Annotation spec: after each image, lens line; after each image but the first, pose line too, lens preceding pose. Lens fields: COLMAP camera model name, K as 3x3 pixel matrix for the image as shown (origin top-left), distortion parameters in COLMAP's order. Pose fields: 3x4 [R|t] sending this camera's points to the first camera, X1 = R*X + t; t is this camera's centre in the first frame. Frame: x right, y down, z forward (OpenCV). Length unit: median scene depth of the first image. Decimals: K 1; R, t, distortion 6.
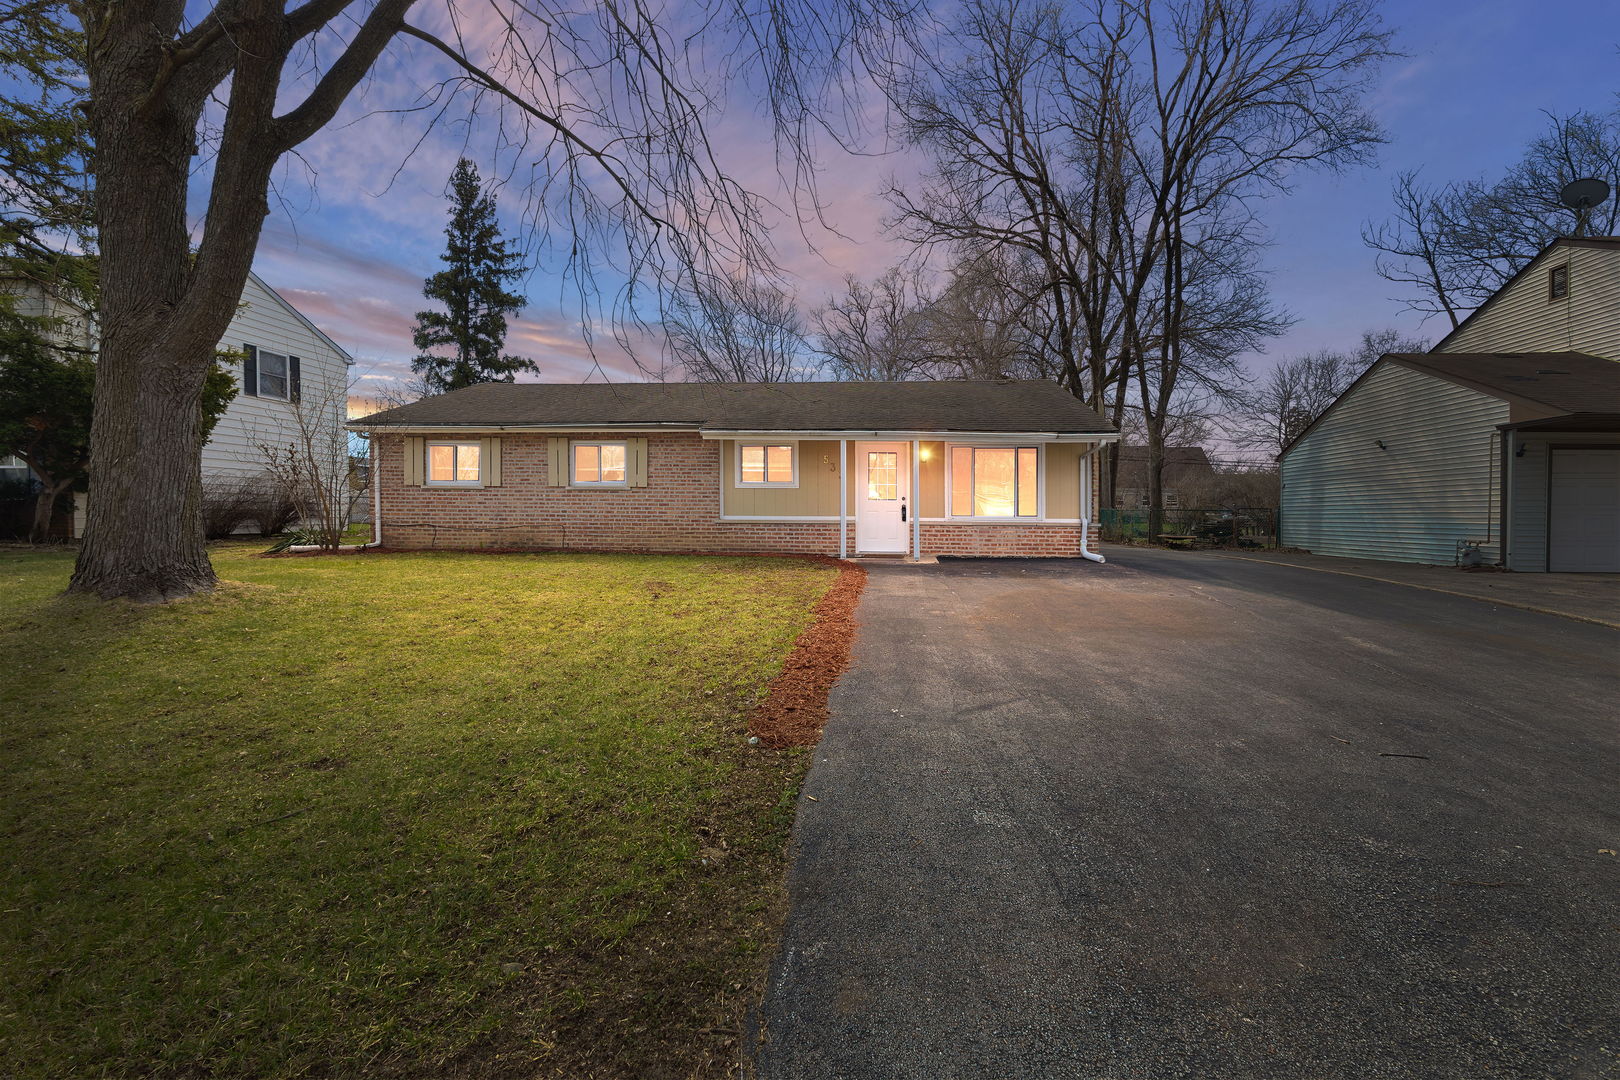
lens RADIAL K [[759.3, 0, 811.2], [0, 759.3, 535.6], [0, 0, 1]] dist [0.001719, 0.000587]
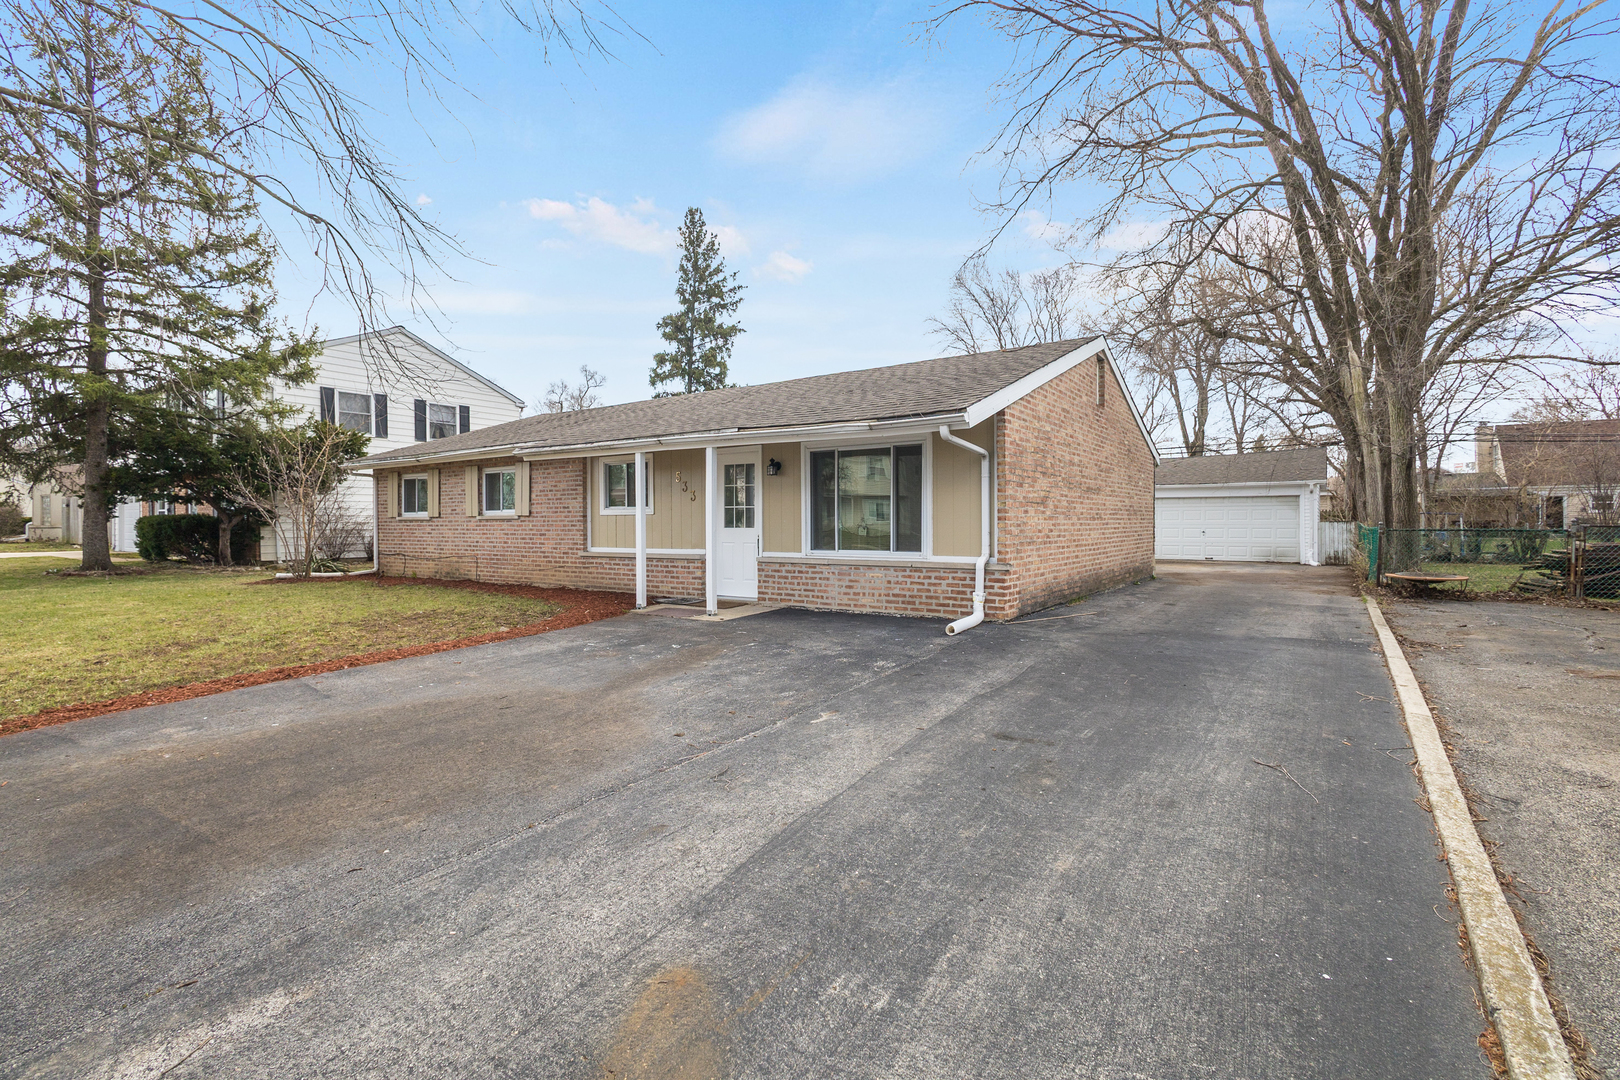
lens RADIAL K [[742.7, 0, 810.2], [0, 742.7, 535.4], [0, 0, 1]] dist [-0.001254, -0.000023]
pose [[0.856305, -0.002292, -0.516466, 0.378095], [-0.005638, 0.999889, -0.013787, -0.021062], [0.516440, 0.014718, 0.856197, 0.290653]]
